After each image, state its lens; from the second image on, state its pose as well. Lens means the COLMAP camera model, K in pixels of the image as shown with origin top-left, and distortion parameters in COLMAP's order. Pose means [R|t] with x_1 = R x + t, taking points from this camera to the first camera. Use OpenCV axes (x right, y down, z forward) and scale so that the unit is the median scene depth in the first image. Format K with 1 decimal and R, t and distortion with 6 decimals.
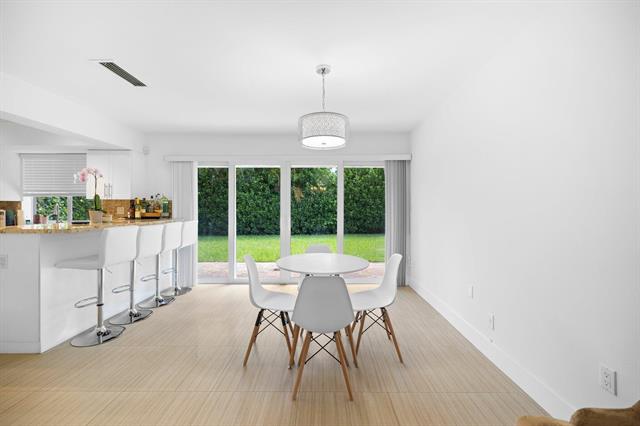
lens RADIAL K [[270.4, 0, 319.5], [0, 270.4, 207.3], [0, 0, 1]] dist [-0.001482, 0.000060]
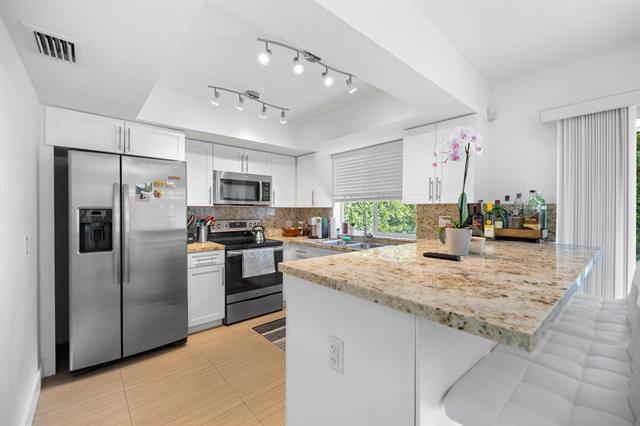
lens RADIAL K [[270.4, 0, 320.3], [0, 270.4, 211.4], [0, 0, 1]] dist [-0.001482, 0.000060]
pose [[0.662076, 0.004308, -0.749425, -0.469475], [-0.003366, 0.999990, 0.002774, -0.012027], [0.749429, 0.000686, 0.662084, 0.381897]]
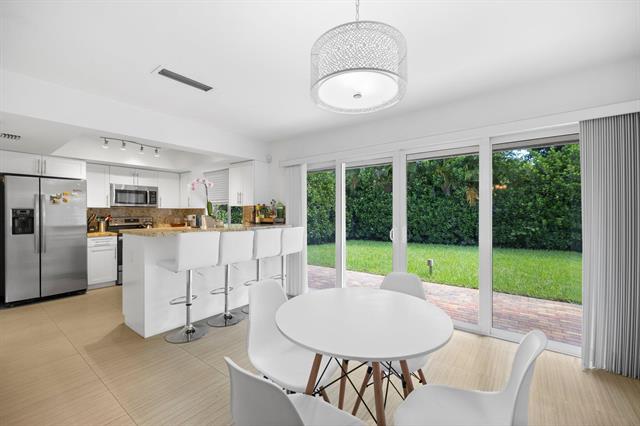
lens RADIAL K [[270.4, 0, 319.5], [0, 270.4, 210.7], [0, 0, 1]] dist [-0.001482, 0.000060]
pose [[0.798121, -0.006074, -0.602467, 0.152133], [0.002773, 0.999976, -0.006409, -0.000979], [0.602491, 0.003445, 0.798118, 0.284085]]
